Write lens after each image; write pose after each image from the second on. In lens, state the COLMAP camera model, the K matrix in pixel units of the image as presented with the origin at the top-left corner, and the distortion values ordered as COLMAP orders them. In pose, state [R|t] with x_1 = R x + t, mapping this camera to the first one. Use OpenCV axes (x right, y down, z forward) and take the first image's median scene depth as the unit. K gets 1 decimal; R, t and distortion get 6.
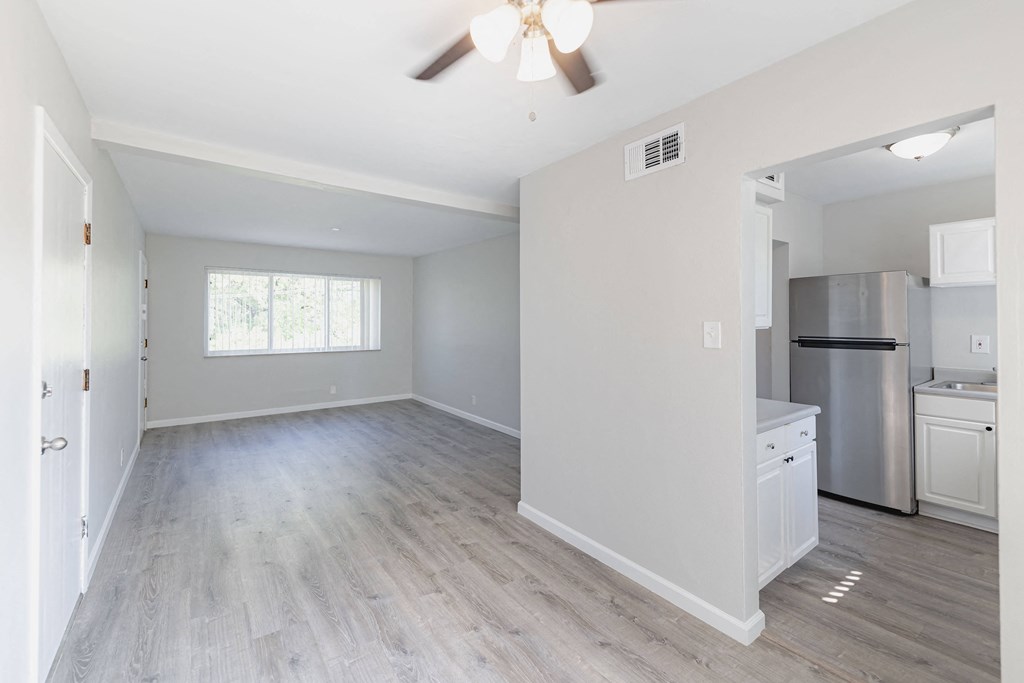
lens RADIAL K [[422.0, 0, 505.6], [0, 422.0, 317.0], [0, 0, 1]] dist [0.008465, -0.001243]
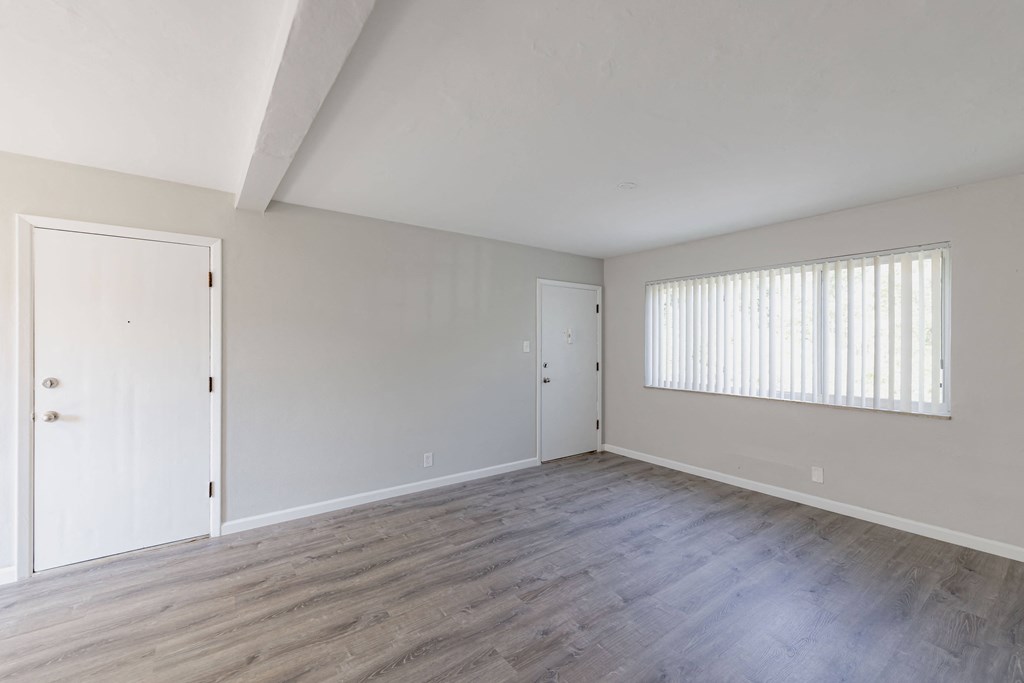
lens RADIAL K [[422.0, 0, 517.2], [0, 422.0, 333.2], [0, 0, 1]] dist [0.008465, -0.001243]
pose [[0.022635, -0.026116, -0.999403, 0.302604], [0.000178, 0.999659, -0.026118, 0.013998], [0.999744, 0.000413, 0.022632, 1.372635]]
